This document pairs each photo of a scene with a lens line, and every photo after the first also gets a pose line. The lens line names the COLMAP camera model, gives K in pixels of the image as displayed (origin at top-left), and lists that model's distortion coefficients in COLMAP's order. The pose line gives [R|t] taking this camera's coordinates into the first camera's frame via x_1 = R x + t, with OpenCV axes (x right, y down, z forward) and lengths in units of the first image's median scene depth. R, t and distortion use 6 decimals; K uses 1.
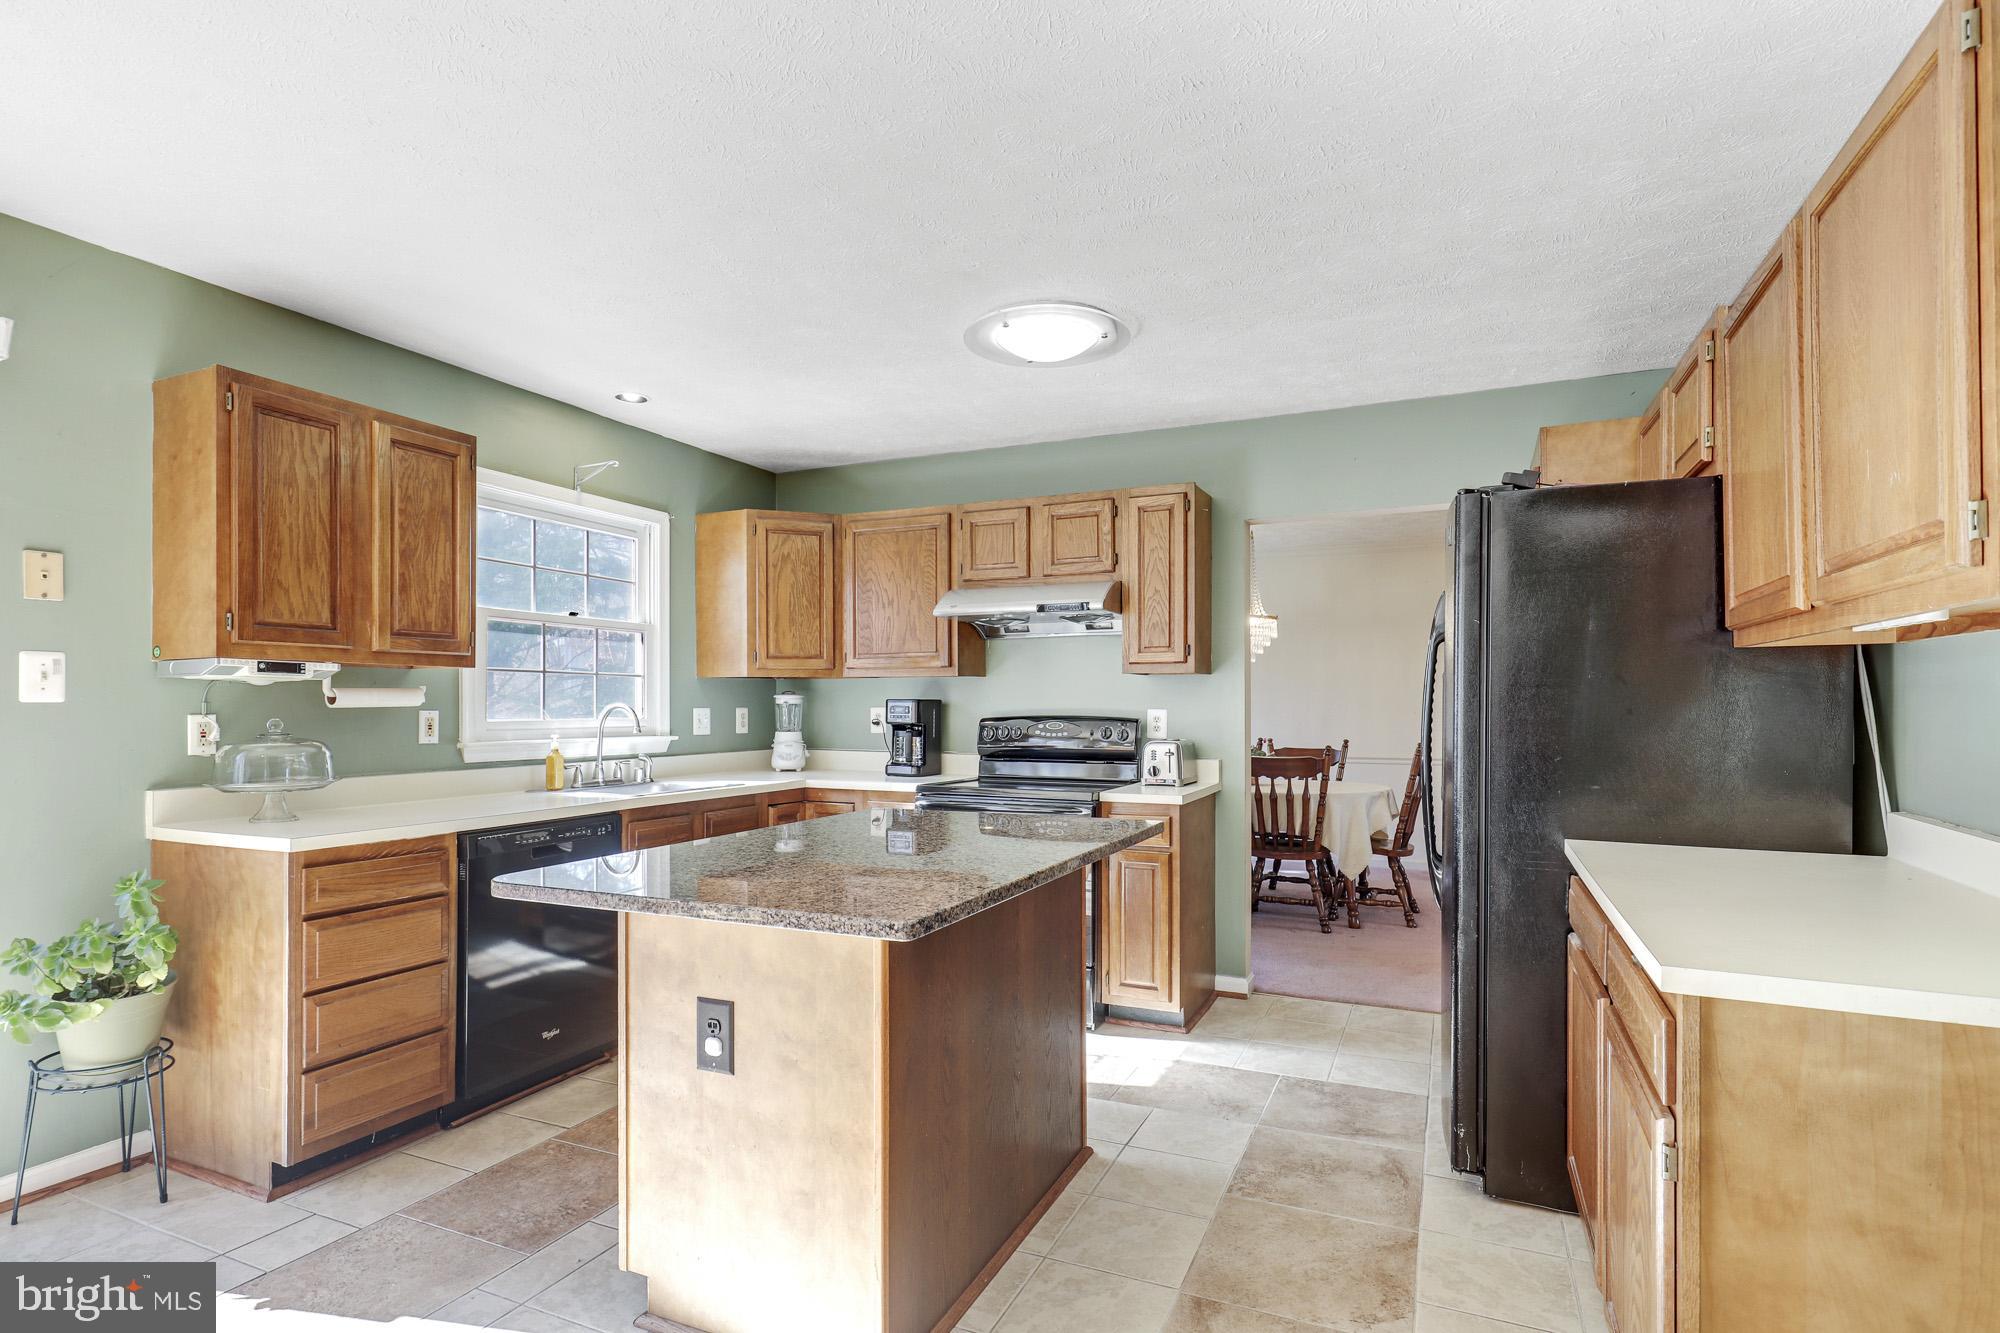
lens RADIAL K [[992.5, 0, 1017.4], [0, 992.5, 695.5], [0, 0, 1]] dist [0.001113, -0.000021]
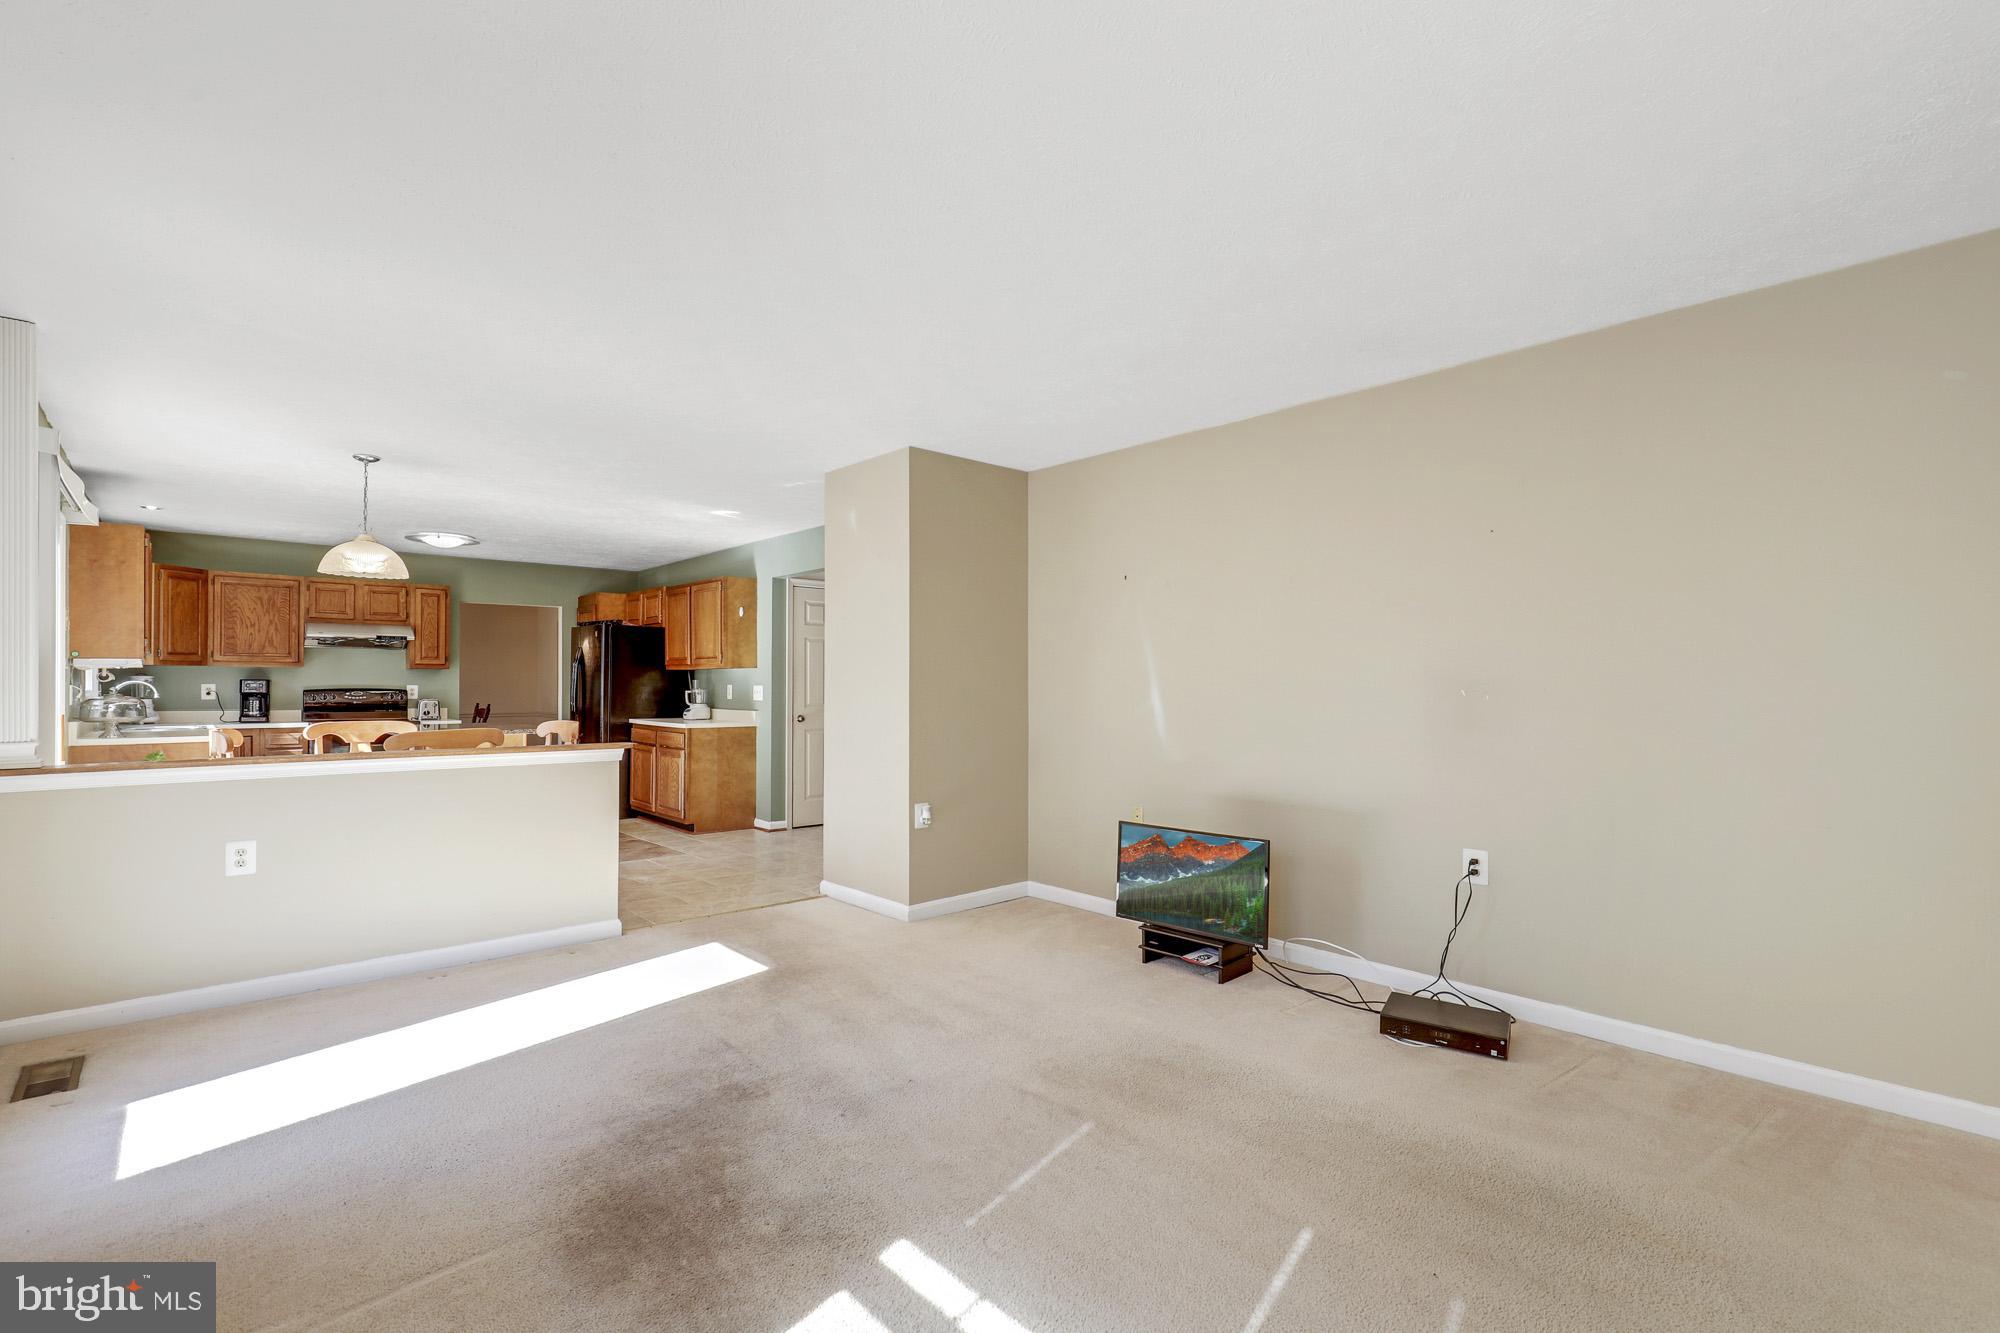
lens RADIAL K [[905.8, 0, 1000.5], [0, 905.8, 678.3], [0, 0, 1]] dist [-0.002430, 0.000176]
pose [[0.409207, 0.009120, 0.912396, -1.289670], [-0.009890, 0.999936, -0.005559, -0.002743], [-0.912388, -0.006749, 0.409271, -1.084639]]
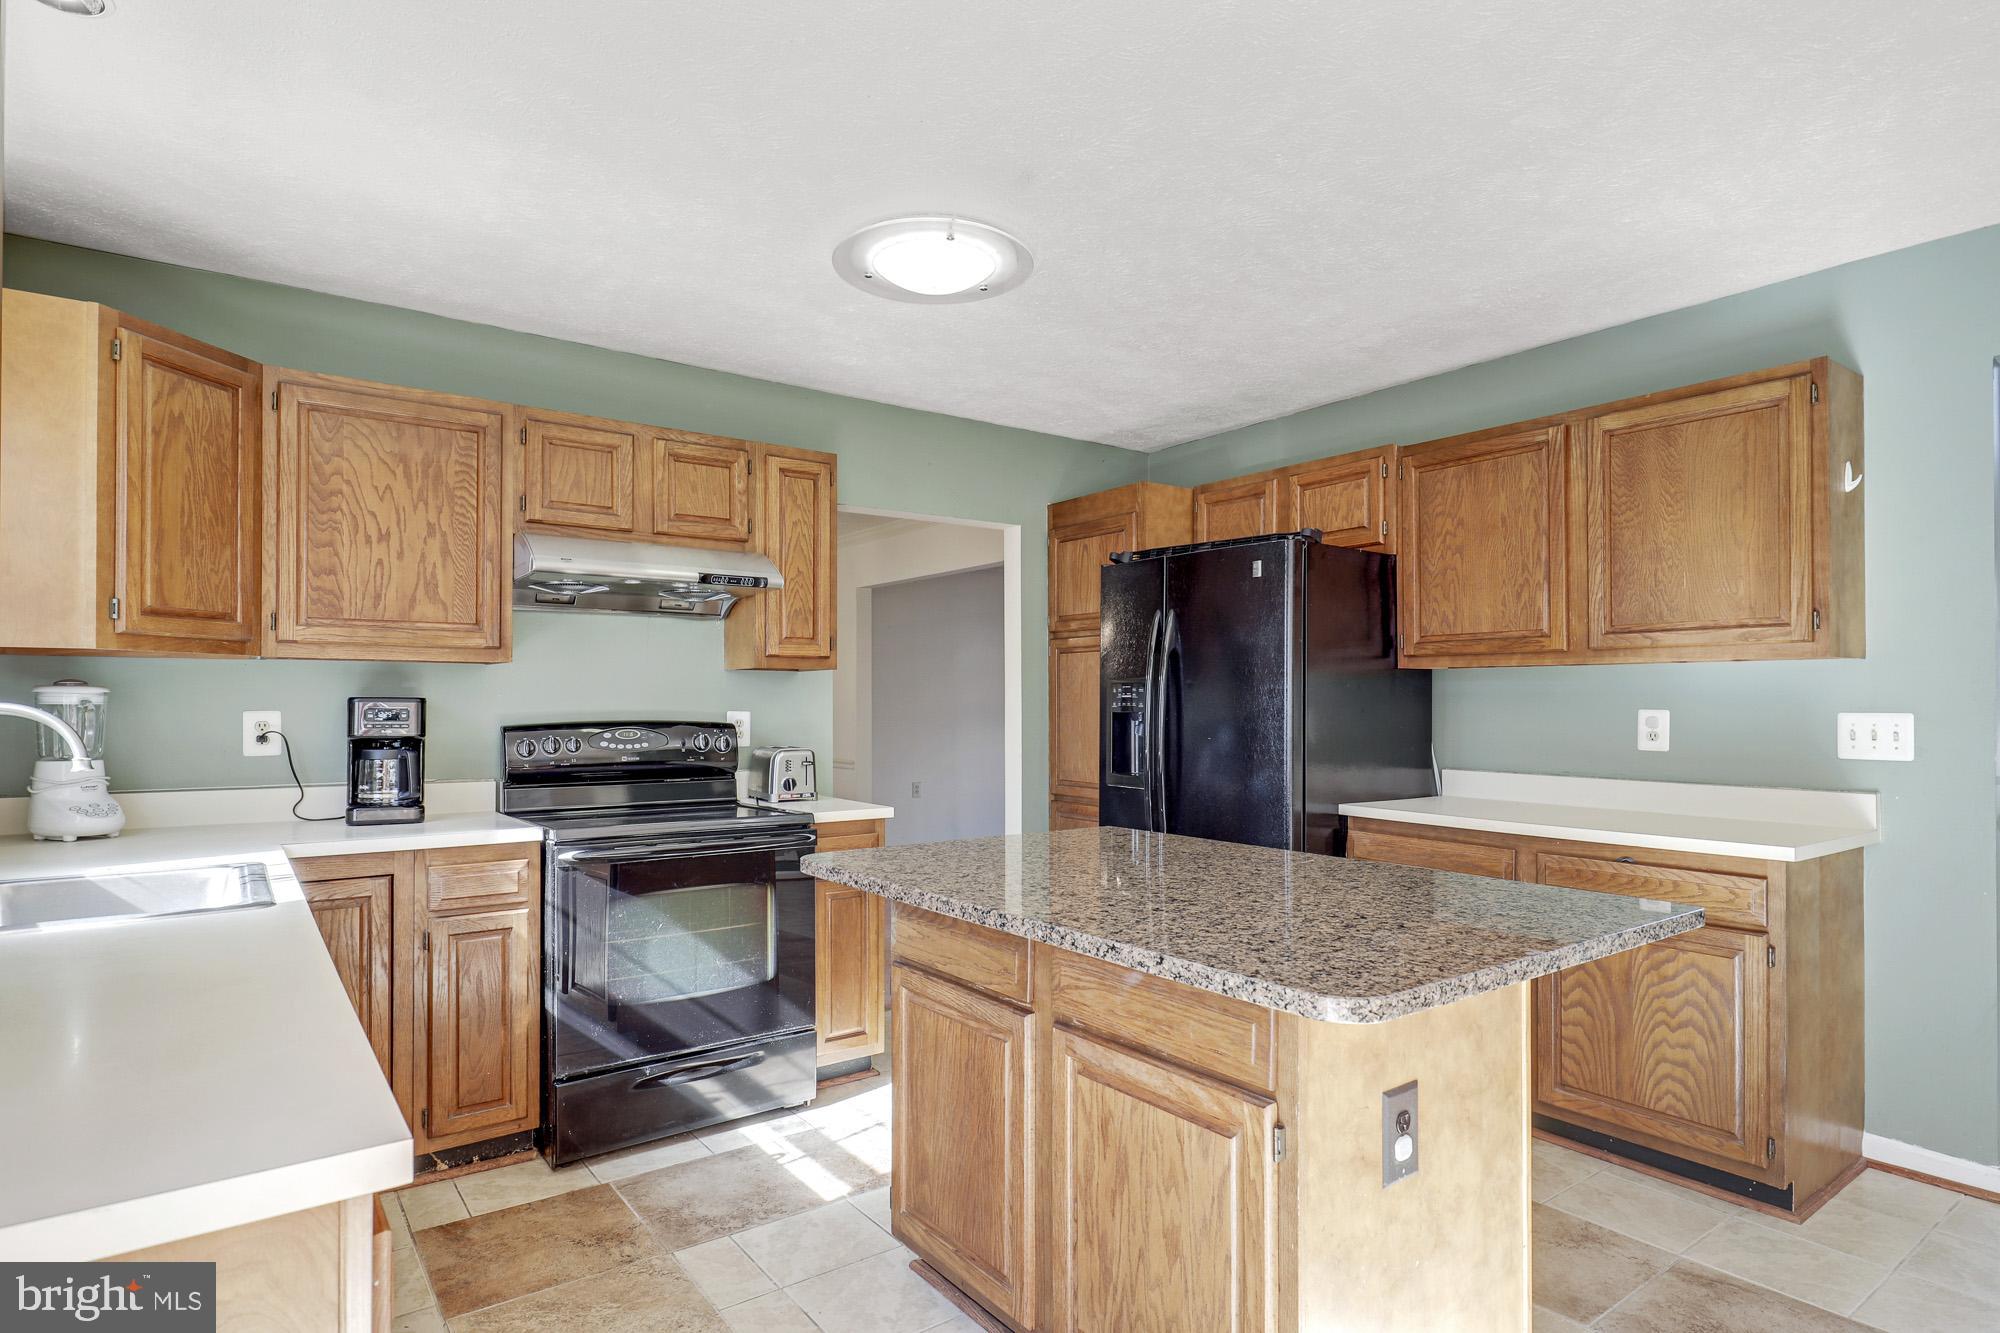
lens RADIAL K [[1061.2, 0, 991.5], [0, 1061.2, 691.6], [0, 0, 1]] dist [0.001468, -0.000738]
pose [[0.499965, 0.008925, 0.866000, -0.608325], [-0.009657, 0.999942, -0.004730, 0.000032], [-0.865992, -0.005998, 0.500022, 0.437806]]
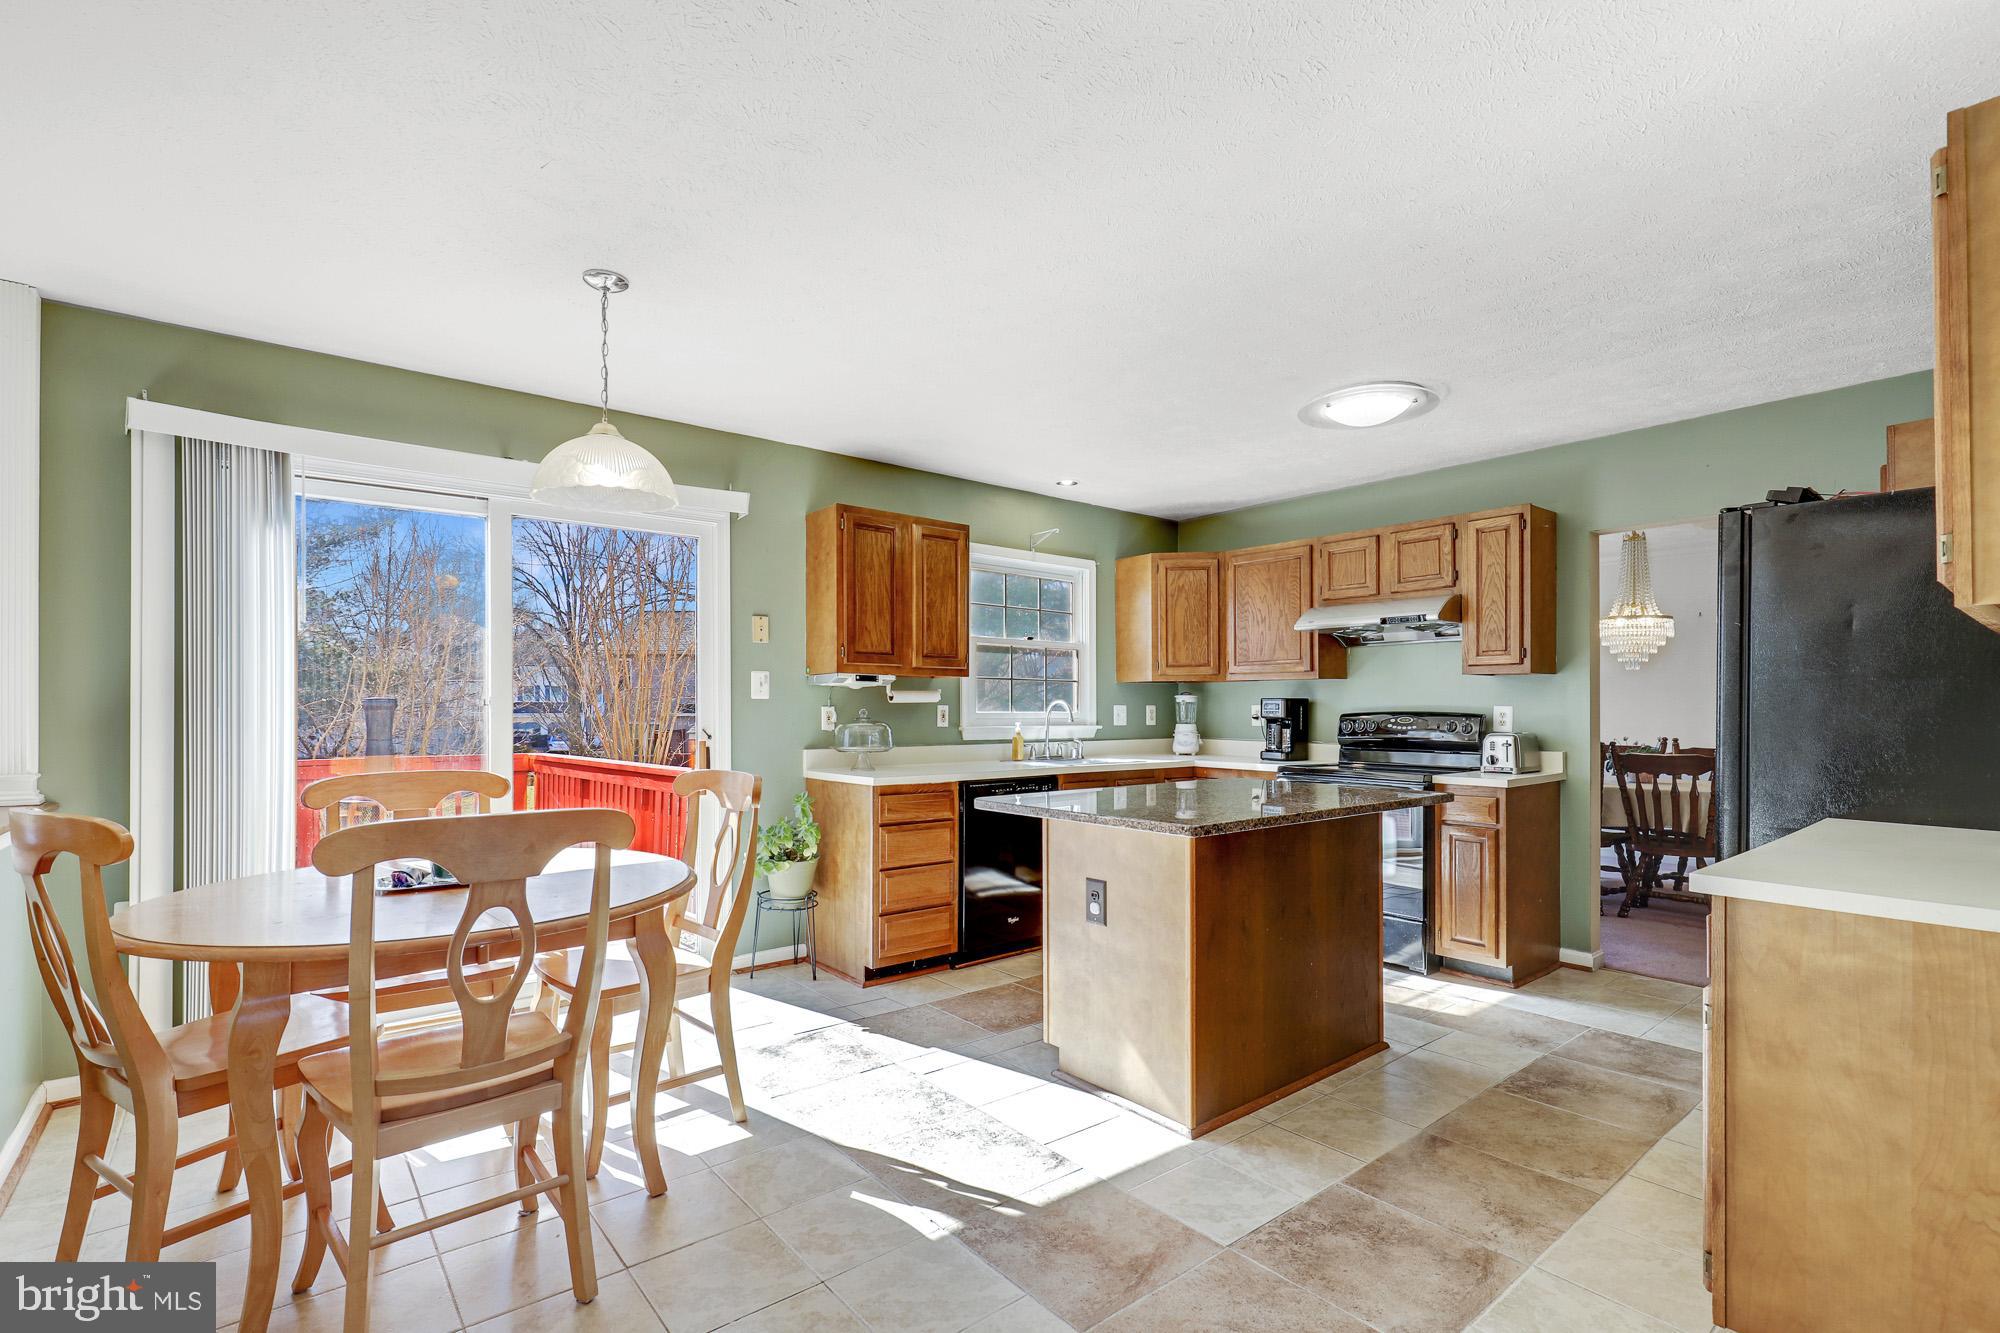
lens RADIAL K [[921.2, 0, 1007.4], [0, 921.2, 698.6], [0, 0, 1]] dist [-0.000785, 0.000127]
pose [[0.893834, -0.003051, -0.448387, 0.124600], [0.002273, 0.999995, -0.002273, 0.007729], [0.448392, 0.001013, 0.893837, -0.210500]]
